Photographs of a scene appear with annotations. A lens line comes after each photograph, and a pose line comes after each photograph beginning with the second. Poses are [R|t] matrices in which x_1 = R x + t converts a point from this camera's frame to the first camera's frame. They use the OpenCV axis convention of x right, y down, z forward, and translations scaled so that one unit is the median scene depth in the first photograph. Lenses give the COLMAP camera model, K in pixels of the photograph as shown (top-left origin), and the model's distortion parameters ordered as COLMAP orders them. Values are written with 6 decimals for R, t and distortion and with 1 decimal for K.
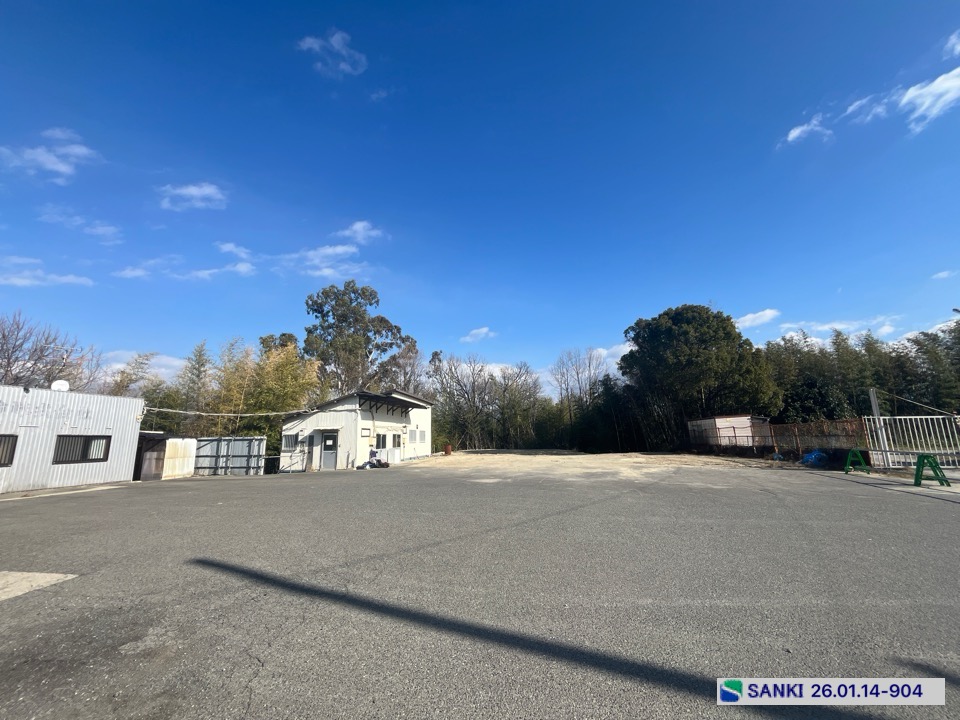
lens RADIAL K [[389.6, 0, 477.0], [0, 389.6, 359.3], [0, 0, 1]] dist [-0.001938, 0.000036]
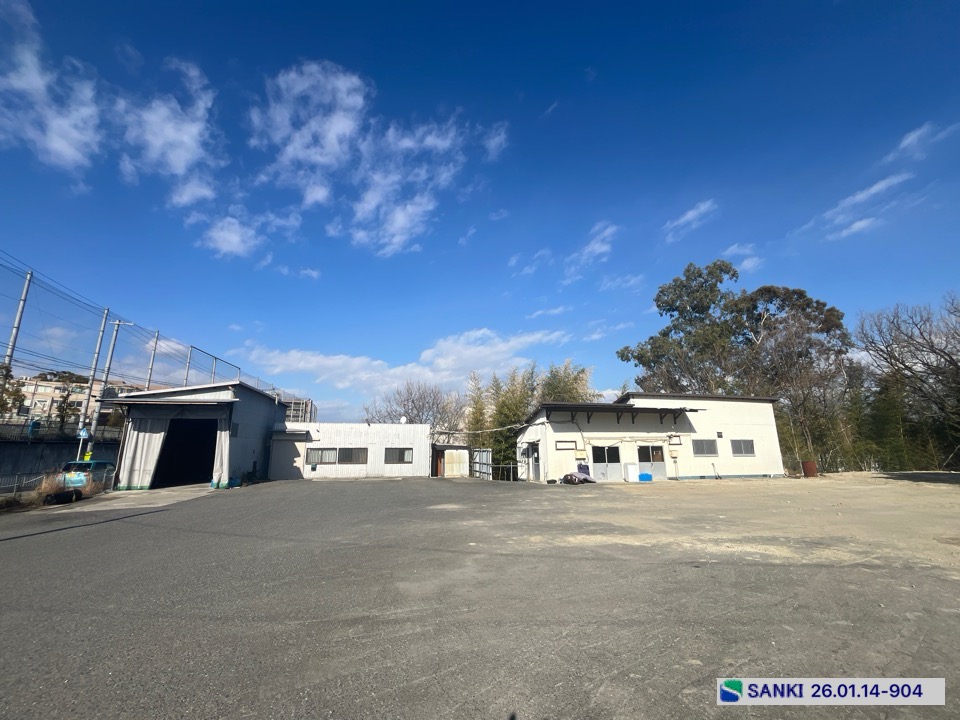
lens RADIAL K [[389.6, 0, 477.4], [0, 389.6, 366.6], [0, 0, 1]] dist [-0.001938, 0.000036]
pose [[0.383886, -0.177879, -0.906085, 0.554279], [0.182679, 0.976505, -0.114308, 0.072347], [0.905130, -0.121642, 0.407361, 0.457871]]
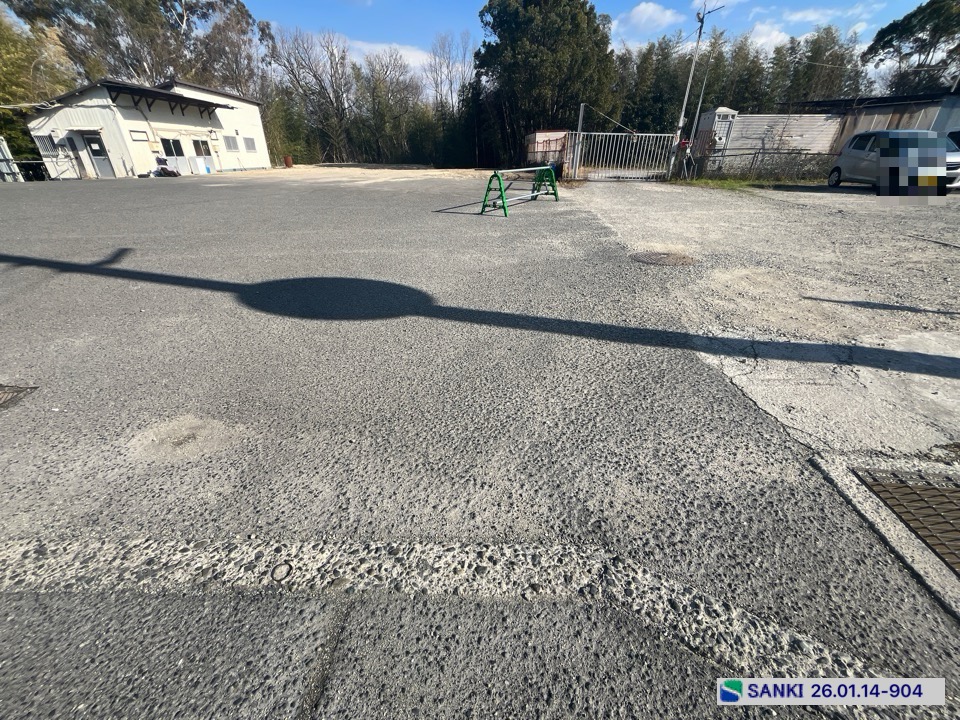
lens RADIAL K [[389.6, 0, 476.9], [0, 389.6, 358.7], [0, 0, 1]] dist [-0.001938, 0.000036]
pose [[0.984975, -0.058691, 0.162417, 0.334366], [-0.057064, 0.777043, 0.626856, -0.025362], [-0.162996, -0.626706, 0.762018, -0.167344]]
